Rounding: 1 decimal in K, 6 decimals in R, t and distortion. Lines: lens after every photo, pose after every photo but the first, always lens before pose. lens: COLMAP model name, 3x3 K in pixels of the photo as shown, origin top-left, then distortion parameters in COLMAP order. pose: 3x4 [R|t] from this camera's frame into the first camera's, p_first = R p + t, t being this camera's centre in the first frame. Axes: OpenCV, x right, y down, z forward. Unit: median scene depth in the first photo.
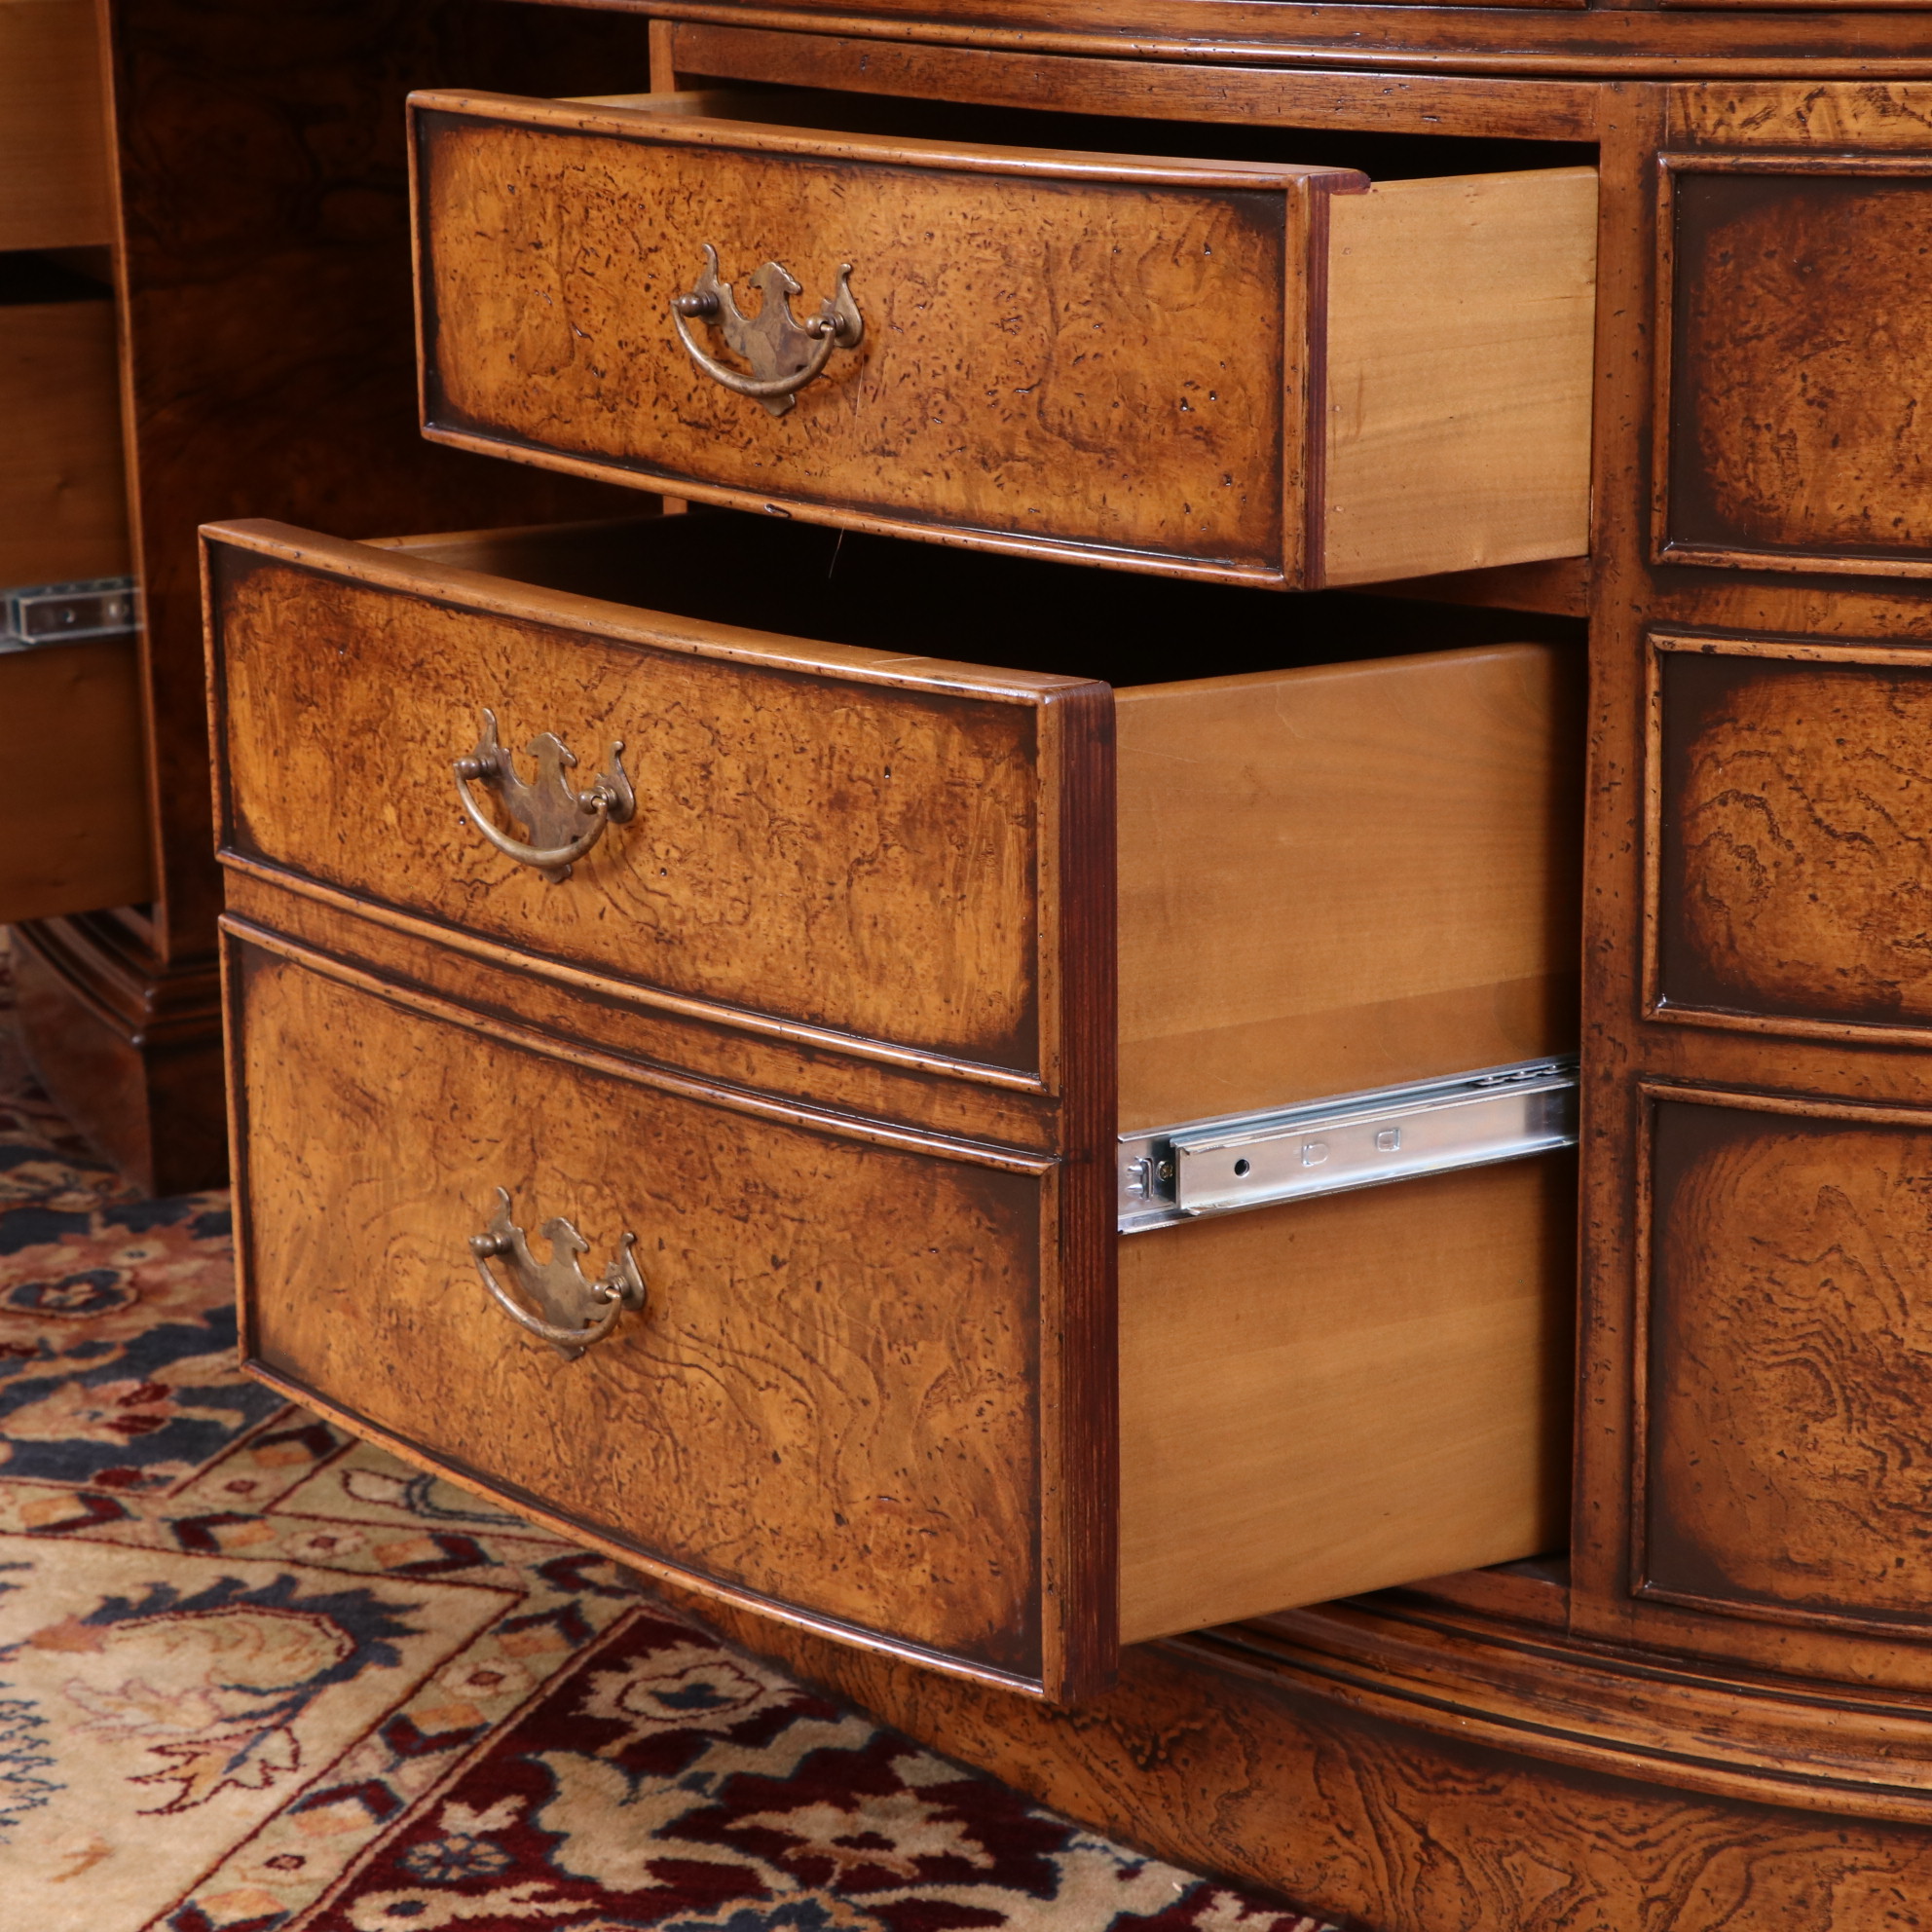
lens RADIAL K [[4797.4, 0, 983.1], [0, 4797.4, 969.9], [0, 0, 1]] dist [0.151784, 0.000000]
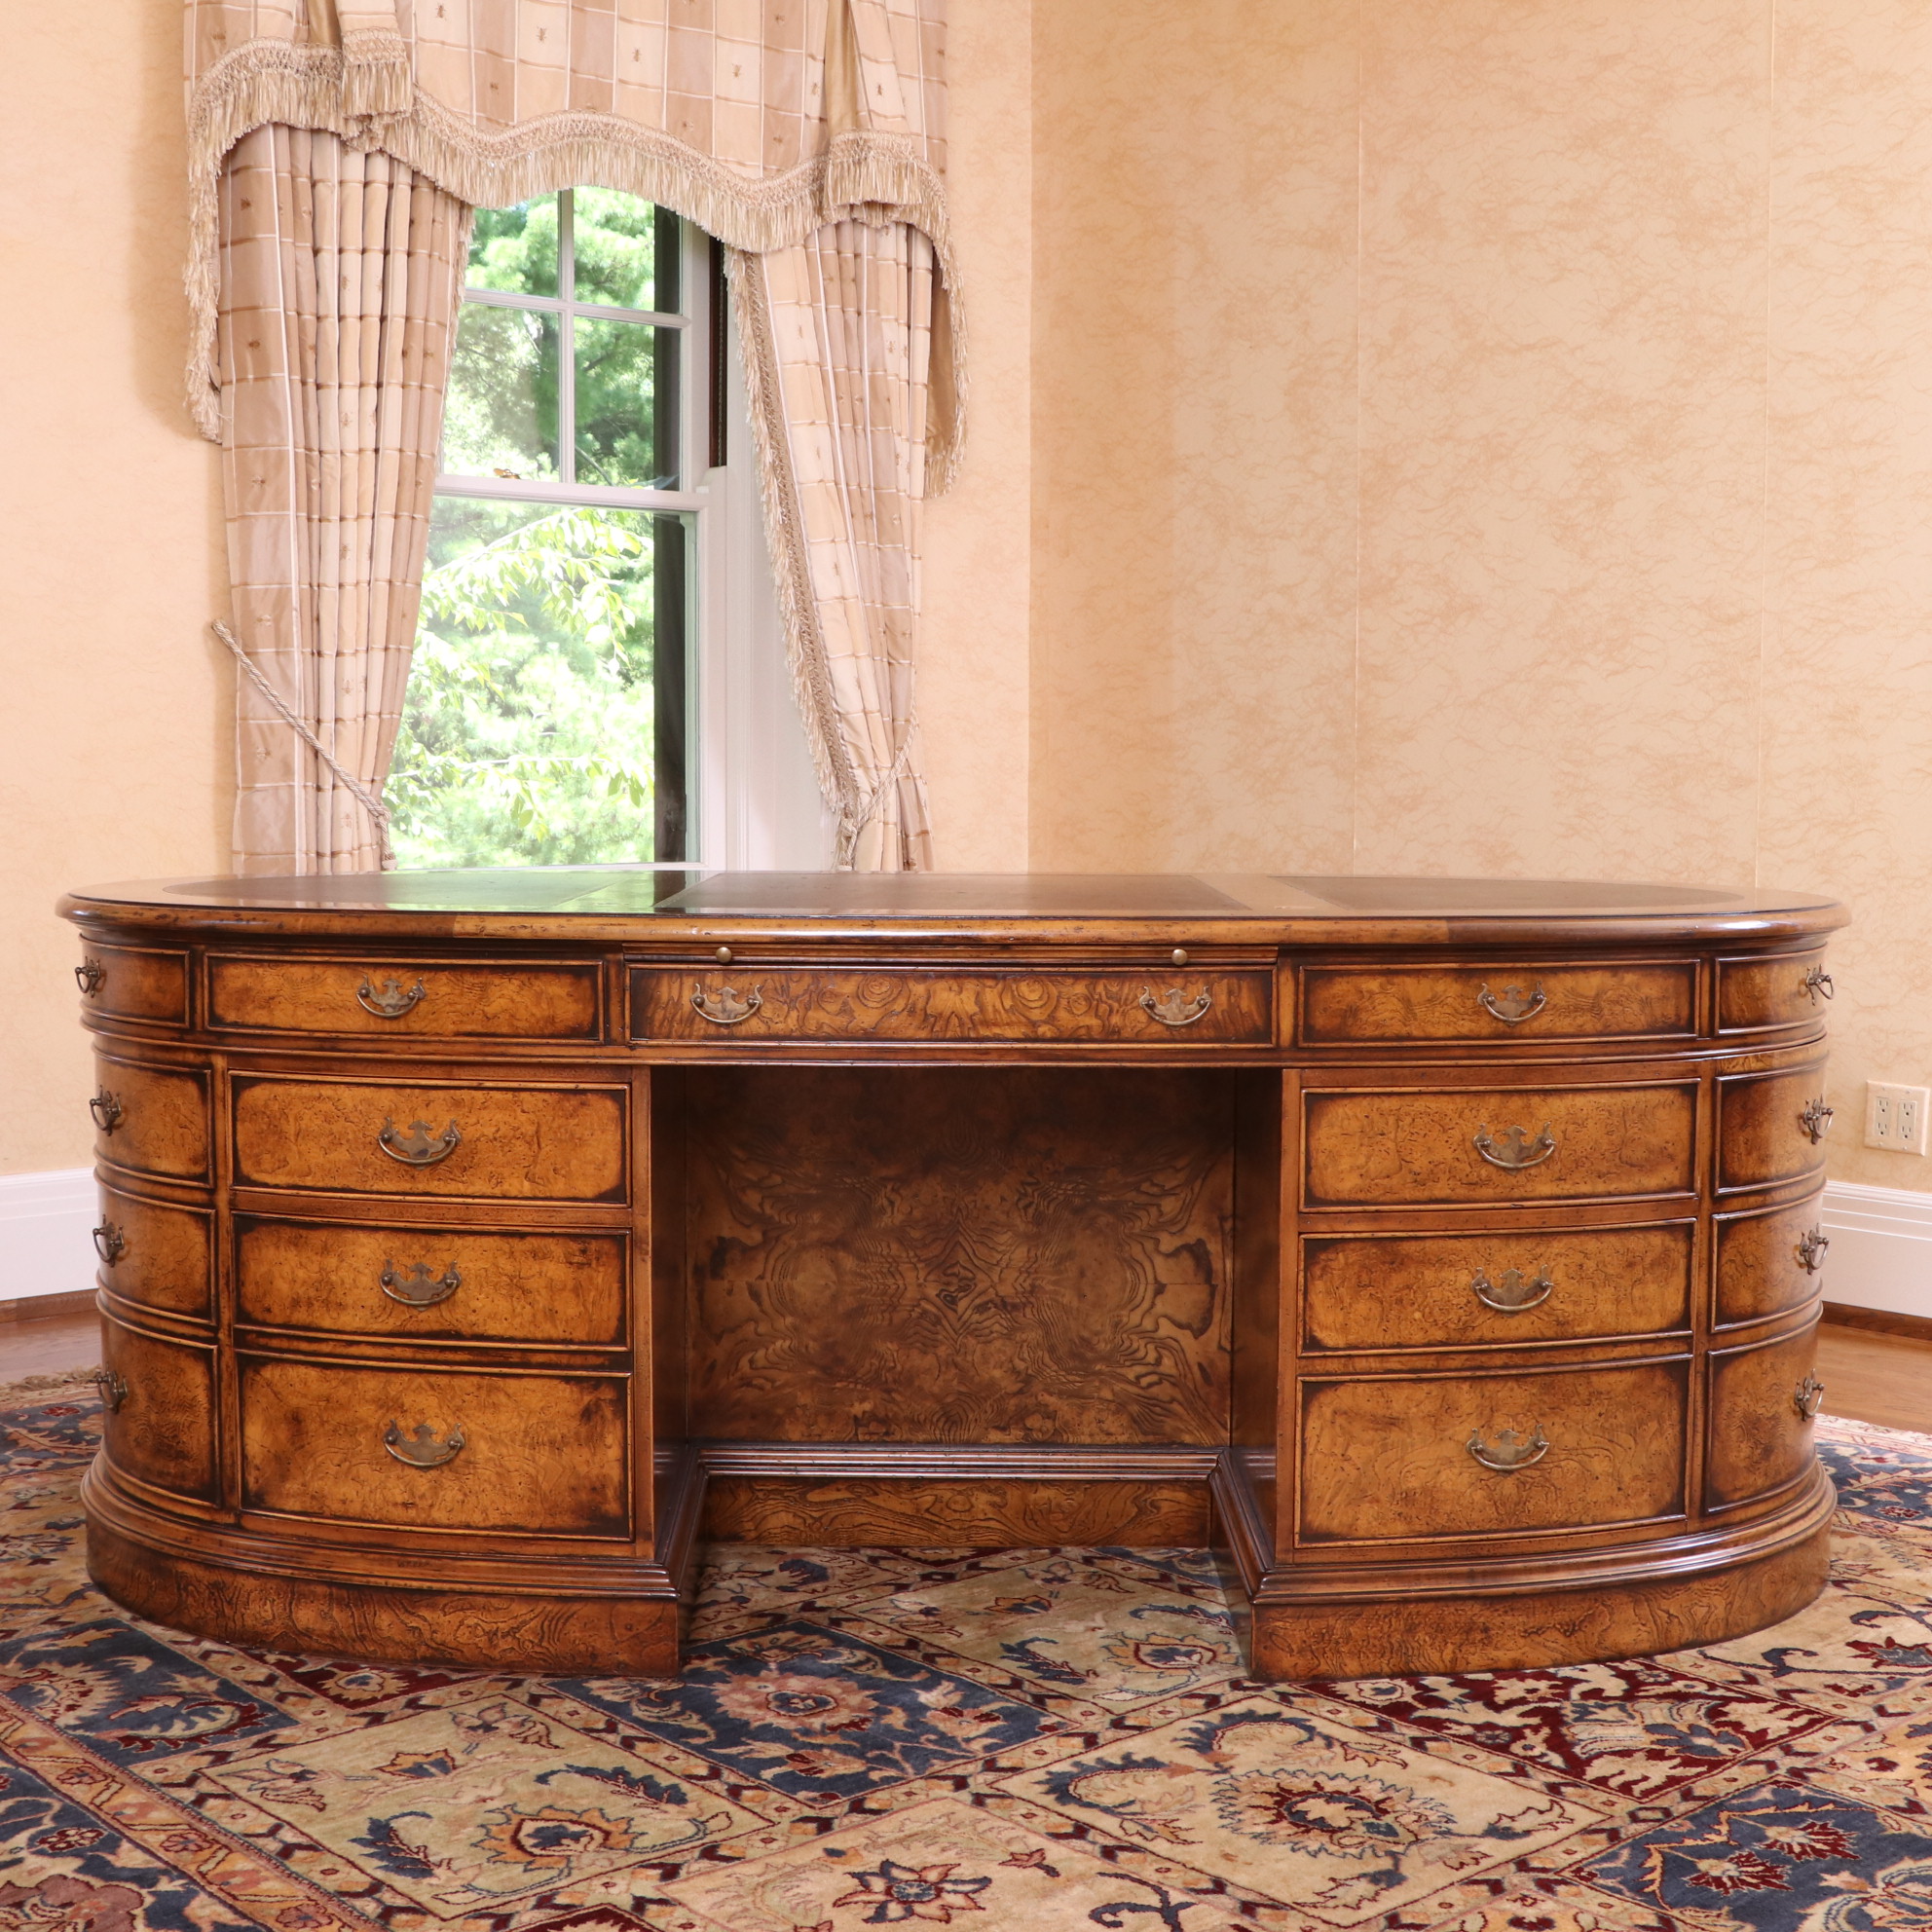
lens RADIAL K [[2742.7, 0, 965.7], [0, 2742.7, 1014.7], [0, 0, 1]] dist [-0.069742, 0.000000]
pose [[0.496810, -0.066953, 0.865273, -1.672099], [0.215721, 0.975255, -0.048397, -0.216543], [-0.840621, 0.210702, 0.498960, 0.434152]]
